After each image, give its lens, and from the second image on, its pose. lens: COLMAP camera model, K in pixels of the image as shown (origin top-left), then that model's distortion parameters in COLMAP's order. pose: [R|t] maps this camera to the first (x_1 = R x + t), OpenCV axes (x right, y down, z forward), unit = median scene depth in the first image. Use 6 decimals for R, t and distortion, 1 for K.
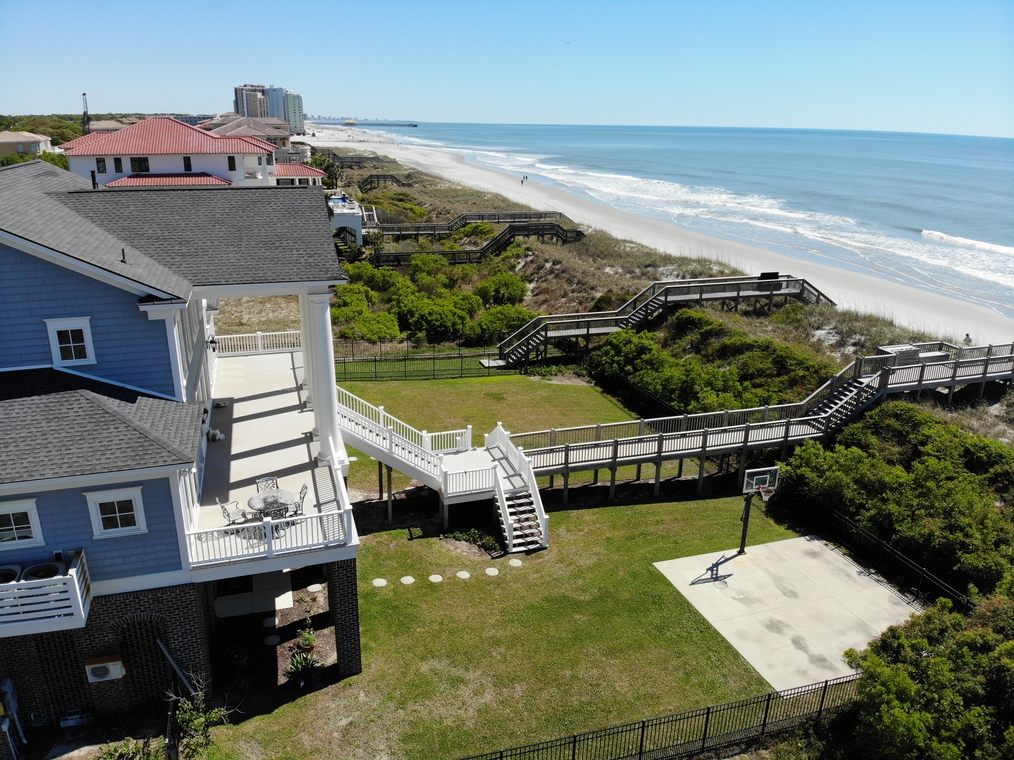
lens RADIAL K [[737.6, 0, 496.5], [0, 737.6, 376.6], [0, 0, 1]] dist [0.116801, -0.278884]
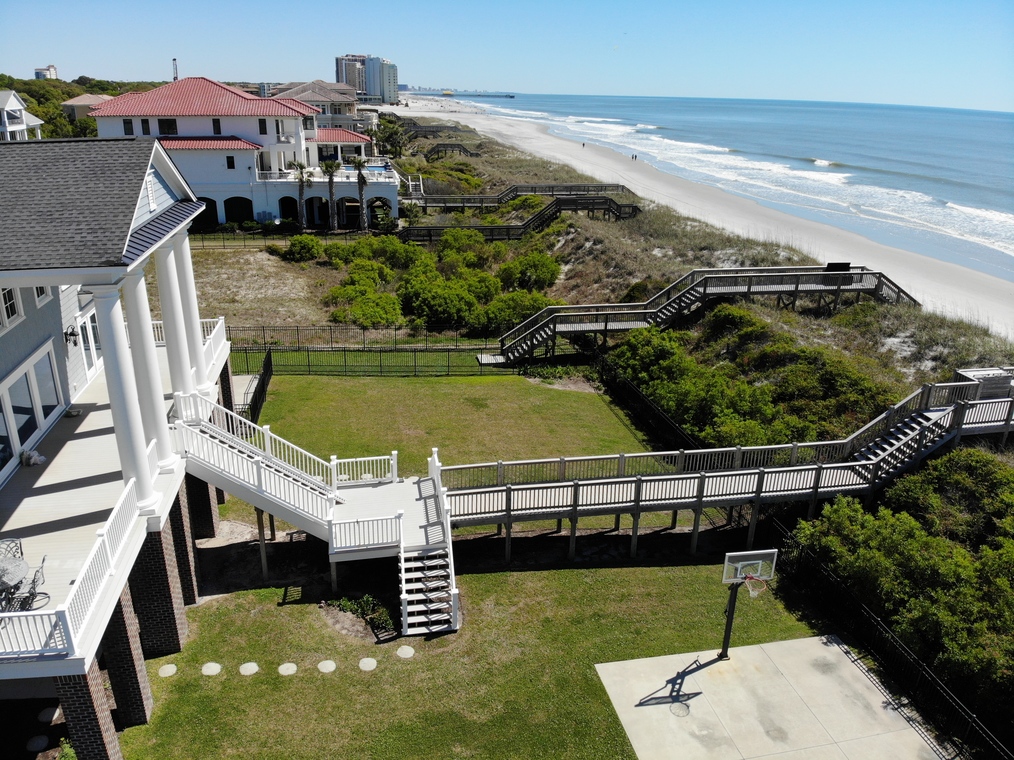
lens RADIAL K [[737.9, 0, 499.2], [0, 737.9, 378.8], [0, 0, 1]] dist [0.086959, -0.206344]
pose [[0.992451, 0.048316, -0.112722, 0.125271], [-0.044141, 0.998254, 0.039248, -0.036681], [0.114421, -0.033976, 0.992851, 0.184433]]
